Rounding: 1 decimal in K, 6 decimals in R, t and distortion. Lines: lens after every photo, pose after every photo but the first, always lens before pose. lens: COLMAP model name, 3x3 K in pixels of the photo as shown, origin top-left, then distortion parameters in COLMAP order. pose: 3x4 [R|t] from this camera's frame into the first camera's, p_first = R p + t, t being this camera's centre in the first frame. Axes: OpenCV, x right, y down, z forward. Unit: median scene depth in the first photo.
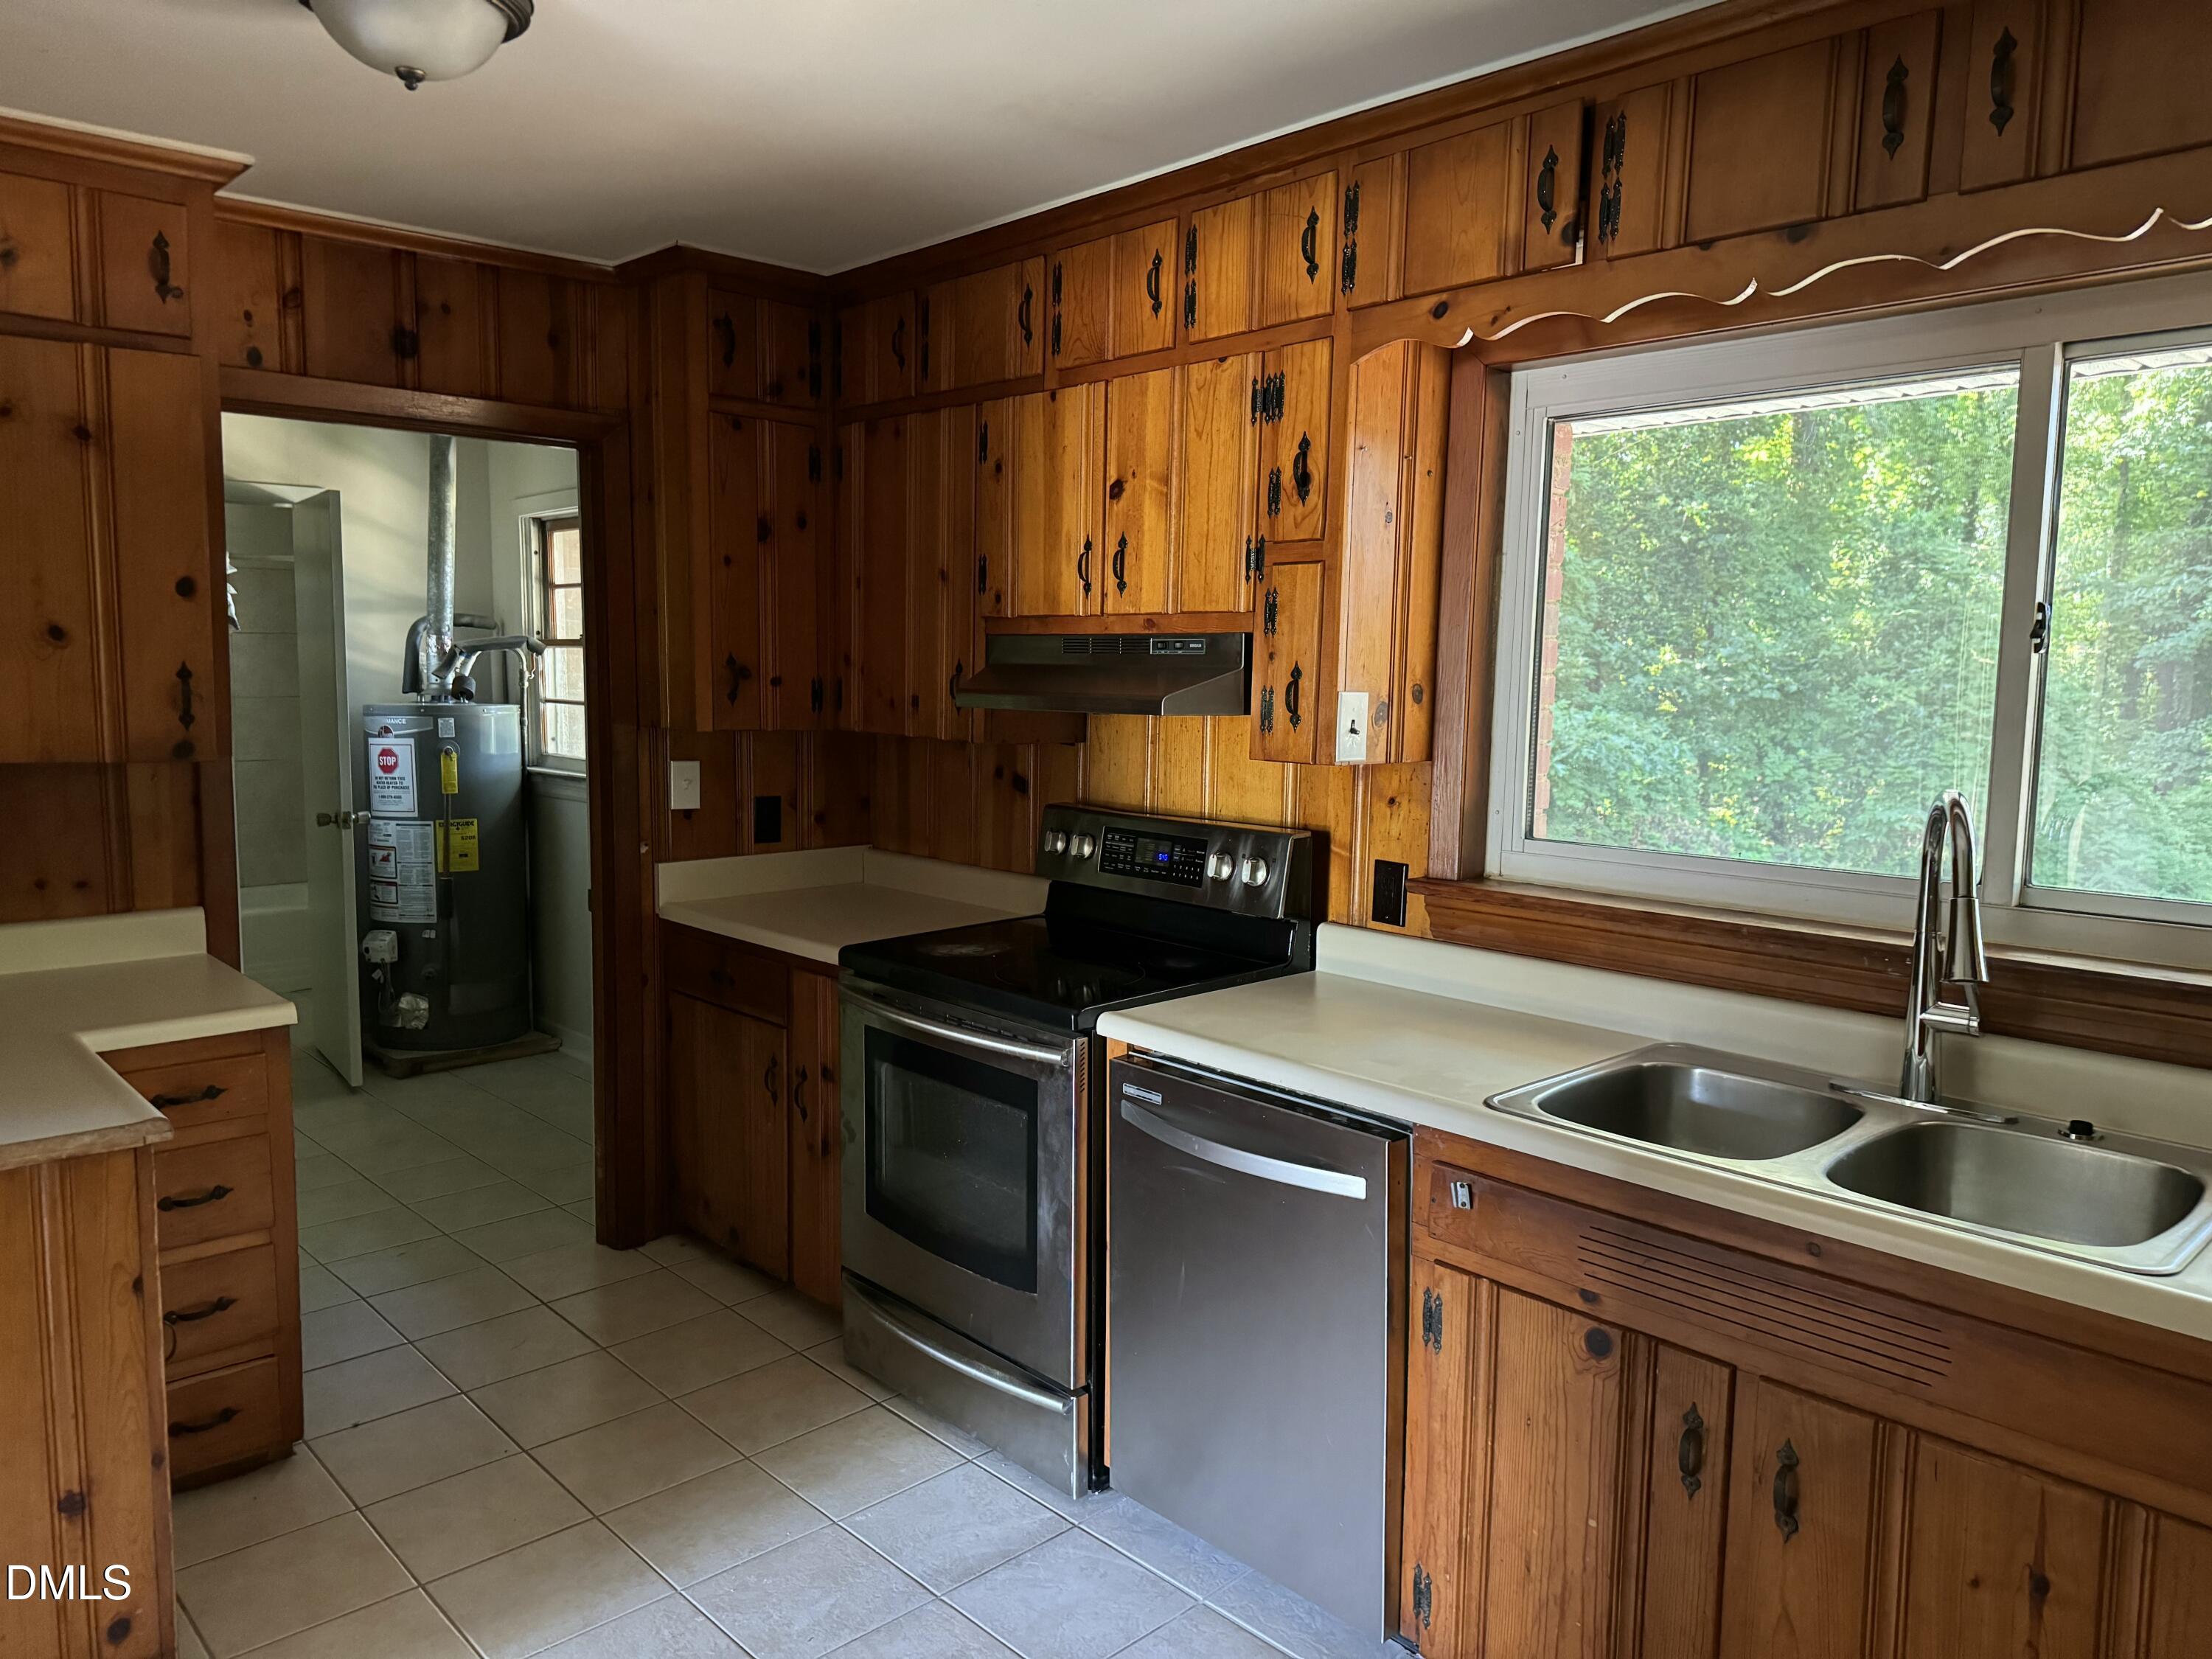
lens RADIAL K [[1562.3, 0, 1097.7], [0, 1562.3, 821.7], [0, 0, 1]] dist [0.085431, -0.094437]
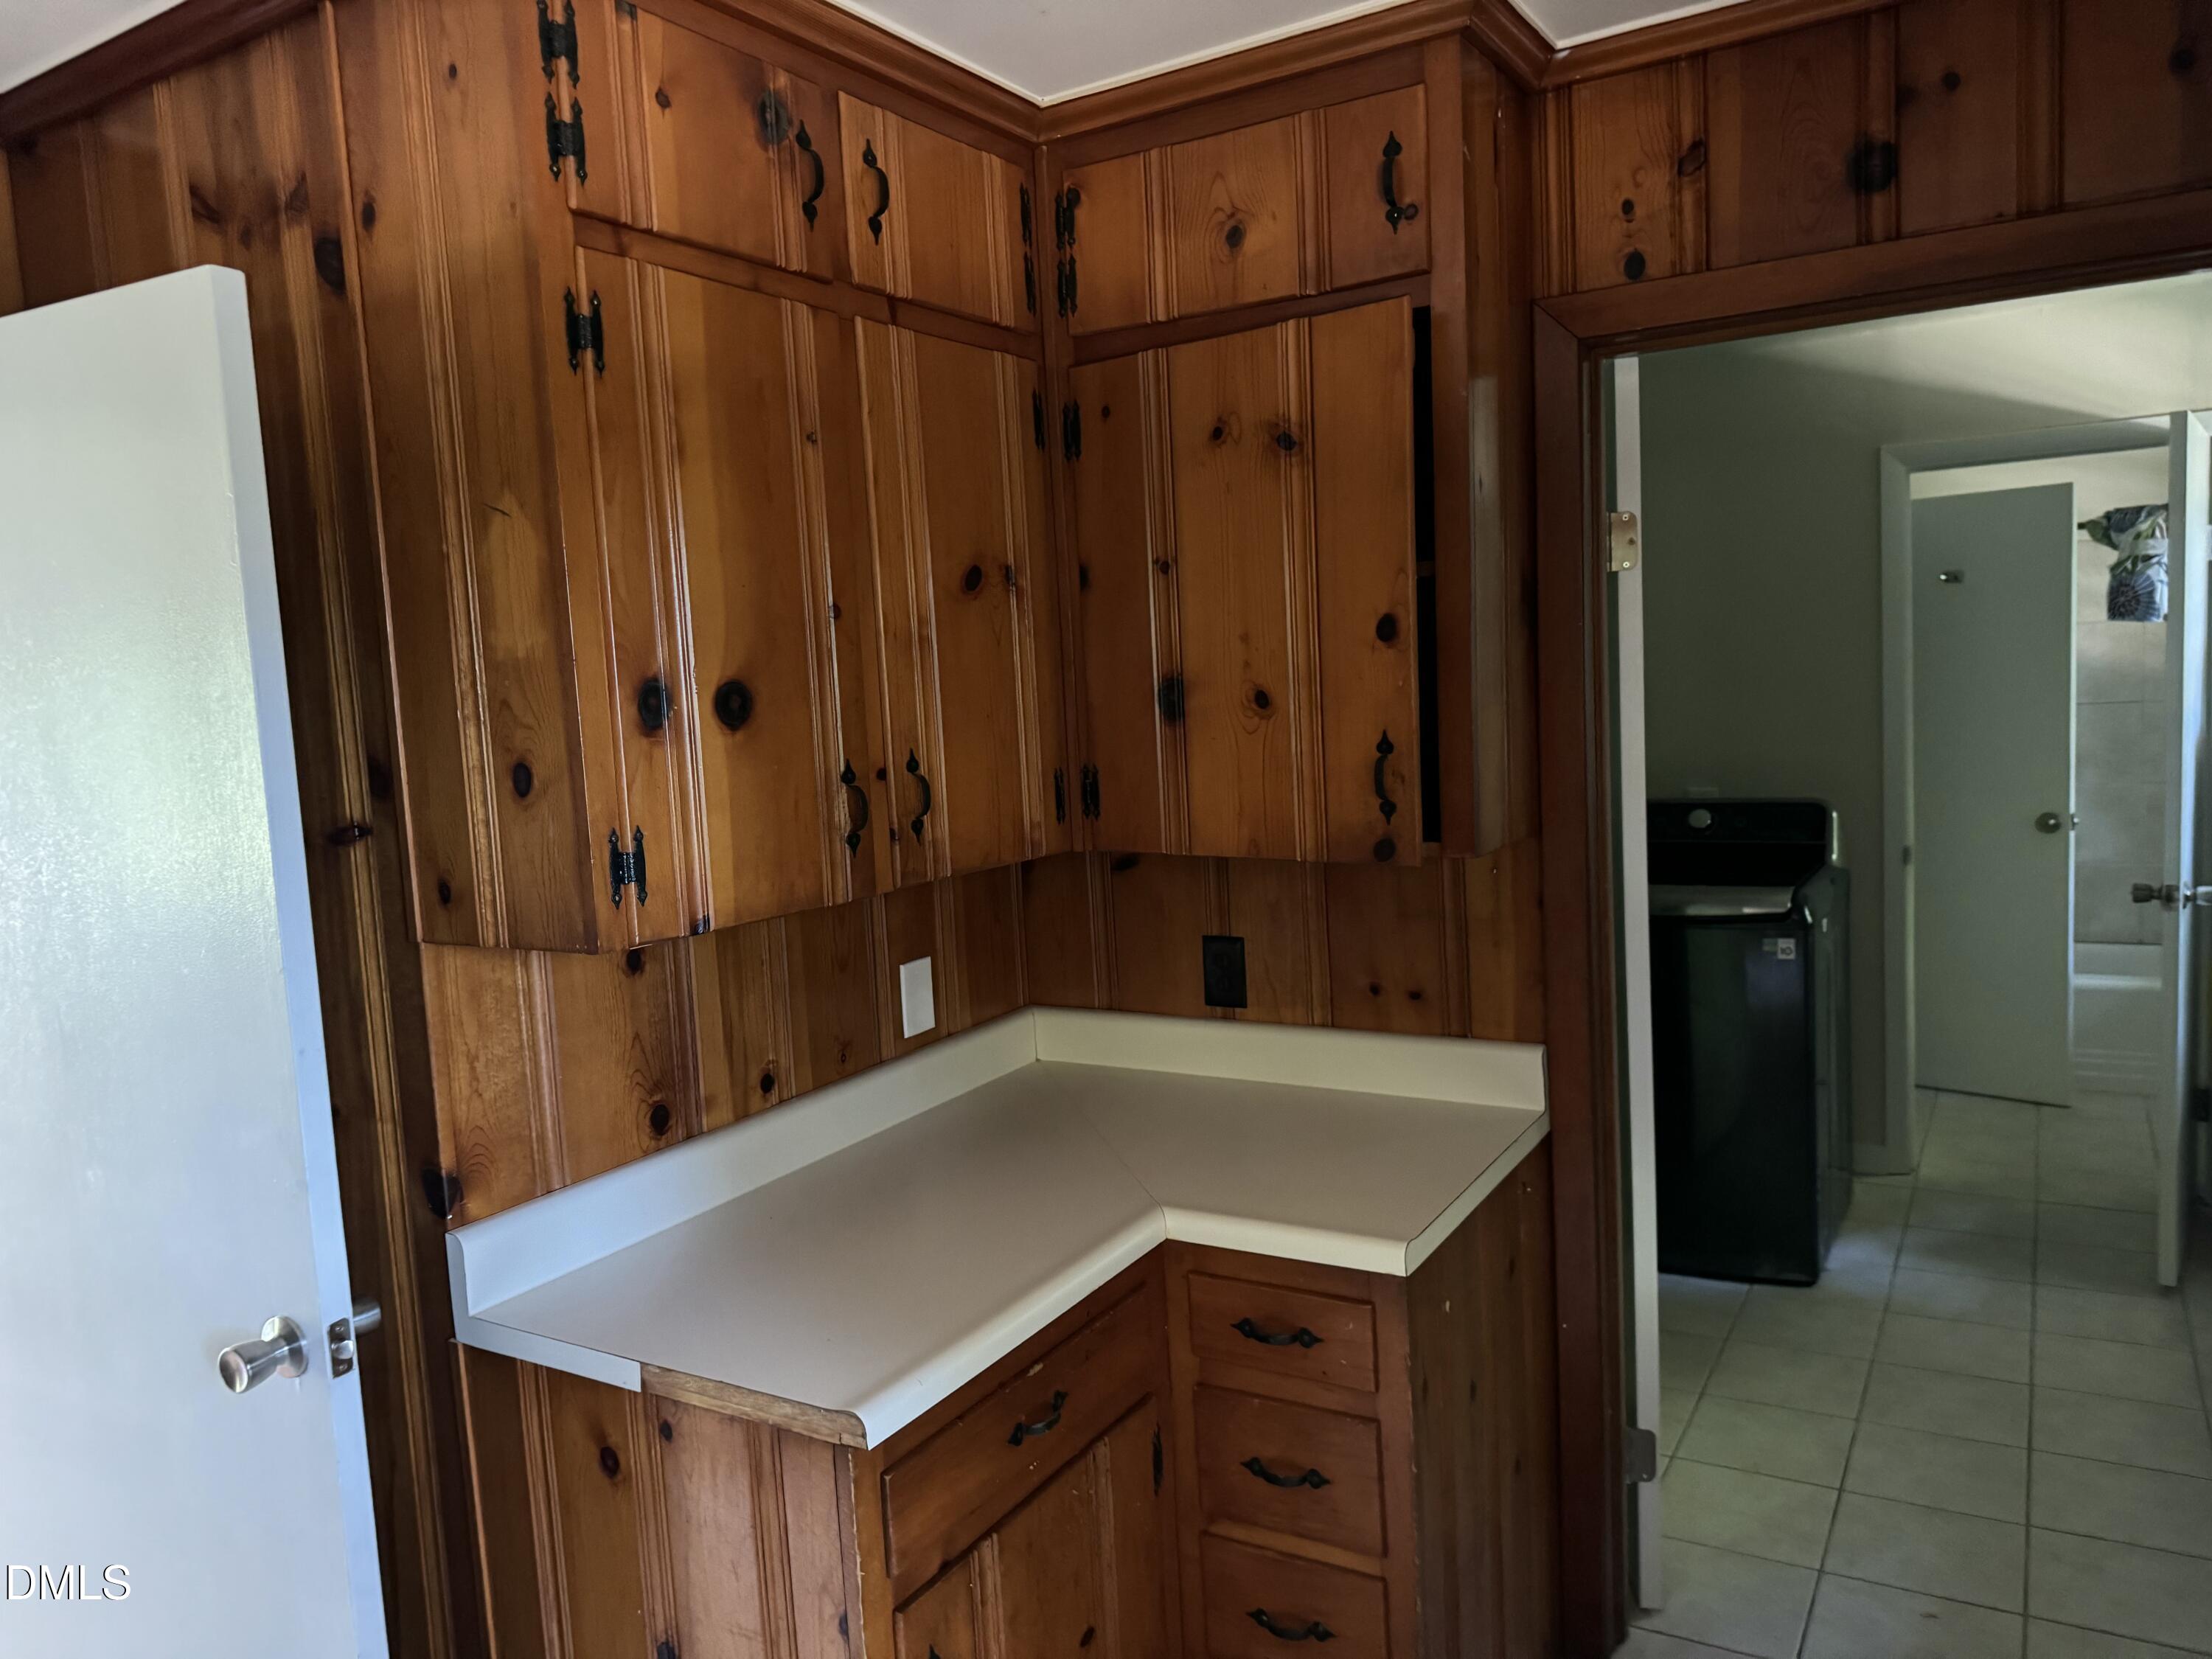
lens RADIAL K [[1562.3, 0, 1097.7], [0, 1562.3, 821.7], [0, 0, 1]] dist [0.085431, -0.094437]
pose [[0.284362, 0.061986, -0.956711, 0.078903], [-0.041999, 0.997755, 0.052162, -0.090644], [0.957797, 0.025348, 0.286327, 0.667864]]
